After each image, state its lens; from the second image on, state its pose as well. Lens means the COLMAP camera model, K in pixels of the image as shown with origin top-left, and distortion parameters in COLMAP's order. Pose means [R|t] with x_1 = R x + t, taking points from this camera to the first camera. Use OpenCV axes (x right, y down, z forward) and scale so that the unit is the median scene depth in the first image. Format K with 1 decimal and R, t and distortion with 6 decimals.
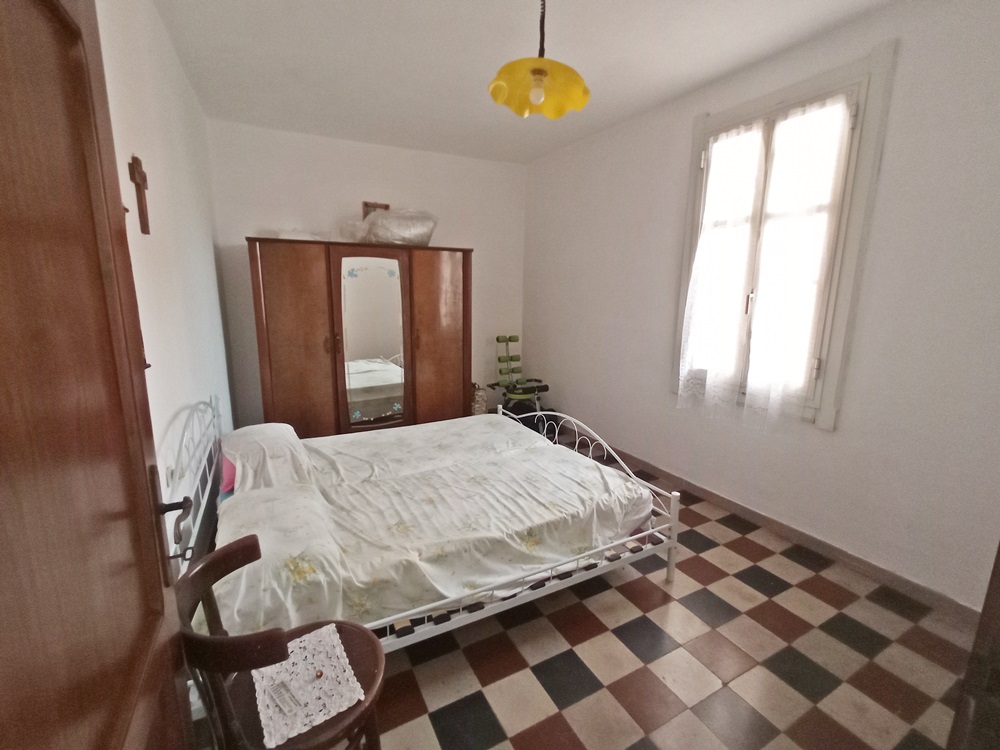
lens RADIAL K [[442.8, 0, 499.5], [0, 442.8, 373.3], [0, 0, 1]] dist [0.005239, 0.000278]
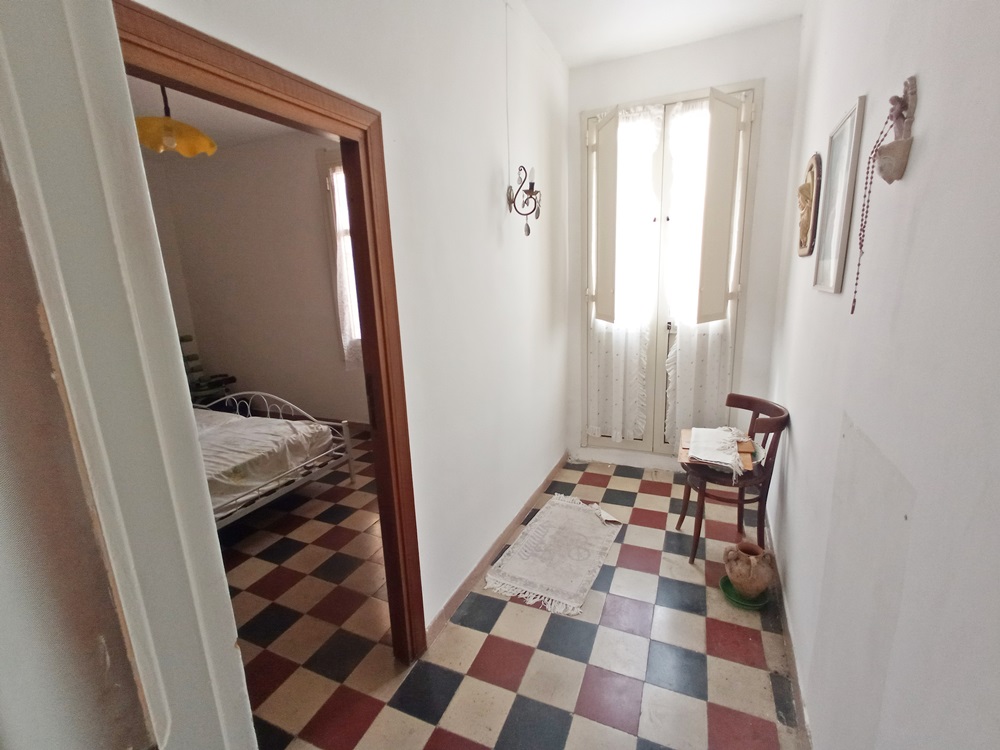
lens RADIAL K [[442.8, 0, 496.7], [0, 442.8, 376.2], [0, 0, 1]] dist [0.005239, 0.000278]
pose [[0.790879, -0.177967, 0.585524, -0.036314], [0.163450, 0.983452, 0.078140, 0.094148], [-0.589741, 0.033905, 0.806880, -0.497385]]
